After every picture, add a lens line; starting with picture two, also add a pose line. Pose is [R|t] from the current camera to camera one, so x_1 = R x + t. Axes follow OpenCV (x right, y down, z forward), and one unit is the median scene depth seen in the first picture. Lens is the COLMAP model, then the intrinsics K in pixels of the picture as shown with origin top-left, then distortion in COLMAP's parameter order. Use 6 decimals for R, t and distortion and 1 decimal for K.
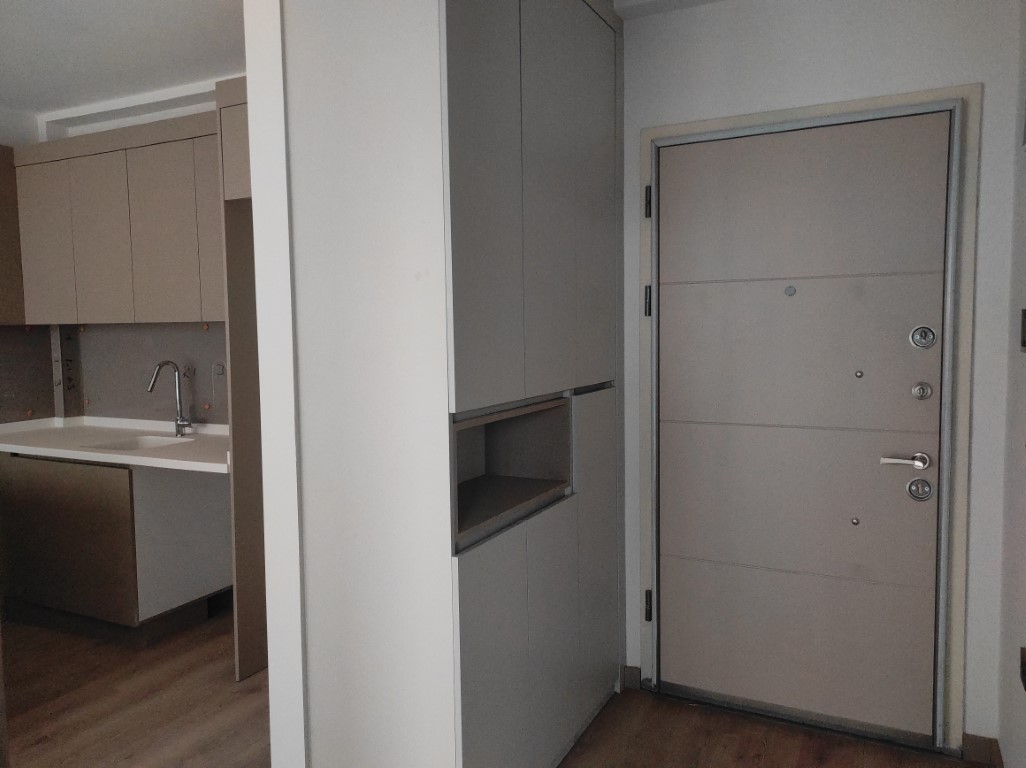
lens RADIAL K [[759.1, 0, 515.8], [0, 759.1, 382.7], [0, 0, 1]] dist [0.038129, -0.023498]
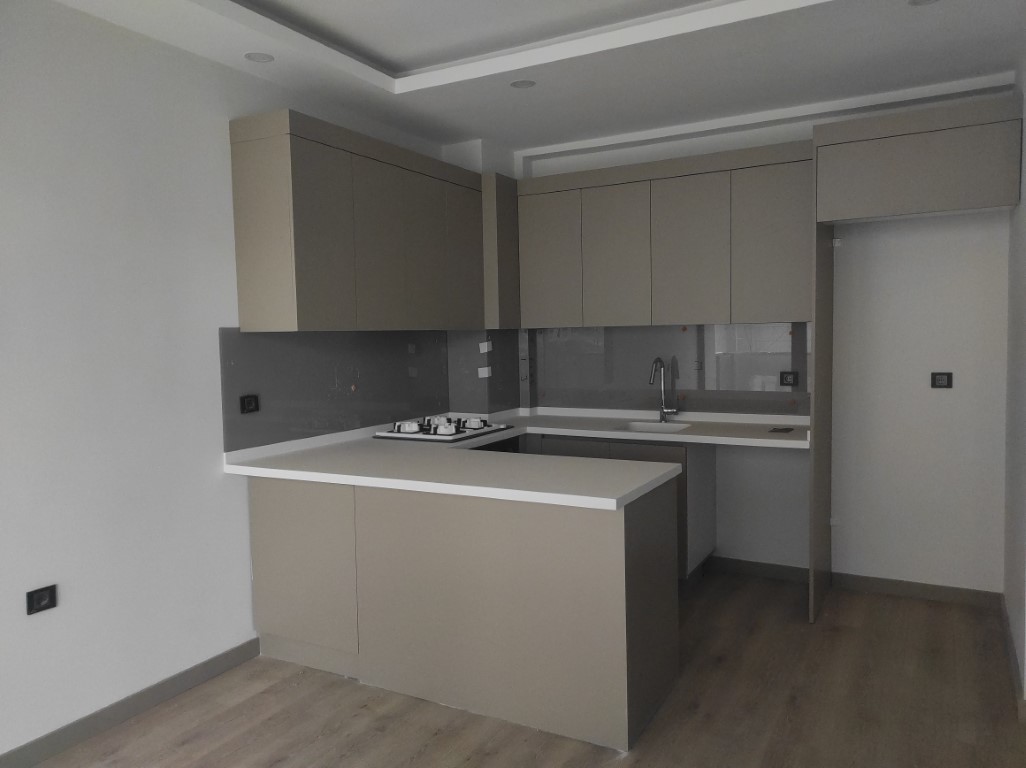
lens RADIAL K [[759.1, 0, 514.9], [0, 759.1, 385.8], [0, 0, 1]] dist [0.038129, -0.023498]
pose [[0.999167, -0.006613, -0.040265, -0.601903], [0.006578, 0.999978, -0.001004, 0.013325], [0.040271, 0.000738, 0.999189, -0.169683]]
